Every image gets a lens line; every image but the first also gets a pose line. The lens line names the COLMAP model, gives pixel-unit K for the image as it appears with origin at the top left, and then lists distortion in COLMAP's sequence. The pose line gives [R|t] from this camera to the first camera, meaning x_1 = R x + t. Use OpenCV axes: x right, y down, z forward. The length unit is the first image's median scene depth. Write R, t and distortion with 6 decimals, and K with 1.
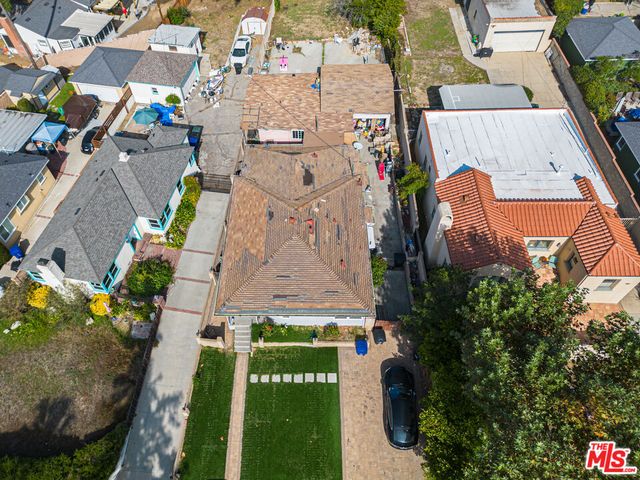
lens RADIAL K [[472.1, 0, 292.0], [0, 472.1, 213.2], [0, 0, 1]] dist [0.069157, -0.083160]
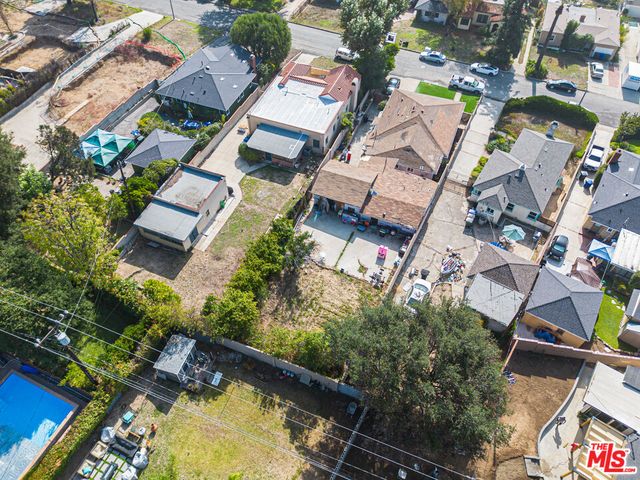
lens RADIAL K [[467.9, 0, 291.4], [0, 467.9, 212.8], [0, 0, 1]] dist [0.061513, -0.054012]
pose [[-0.922516, -0.237264, 0.304416, -0.131895], [0.341387, -0.133673, 0.930369, -1.391557], [-0.180051, 0.962204, 0.204314, 0.754221]]
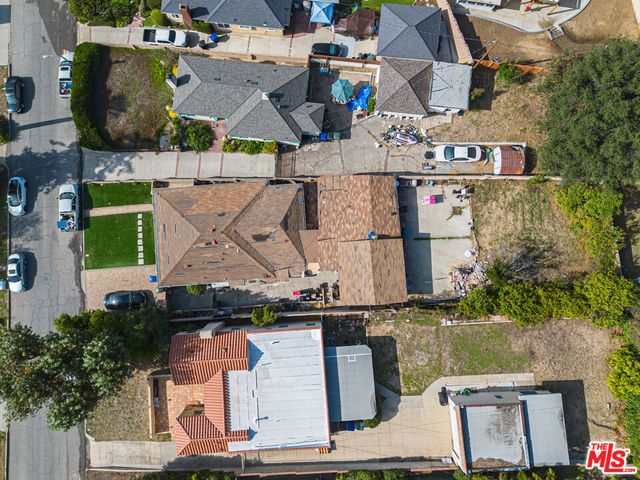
lens RADIAL K [[472.1, 0, 292.0], [0, 472.1, 213.2], [0, 0, 1]] dist [0.069157, -0.083160]
pose [[0.101055, 0.994426, -0.030092, 0.011288], [-0.754490, 0.096318, 0.649205, -0.769439], [0.648485, -0.042901, 0.760018, 0.035450]]
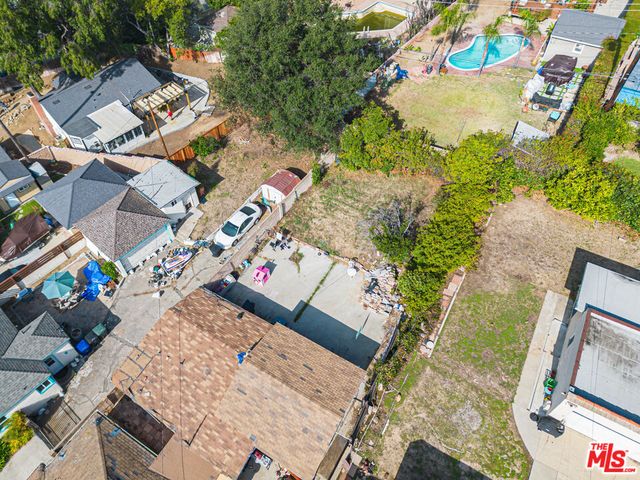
lens RADIAL K [[467.9, 0, 291.4], [0, 467.9, 212.8], [0, 0, 1]] dist [0.061513, -0.054012]
pose [[0.868068, 0.374996, -0.325325, 0.222925], [-0.381897, 0.923107, 0.045029, -0.463164], [0.317195, 0.085152, 0.944530, 0.343238]]
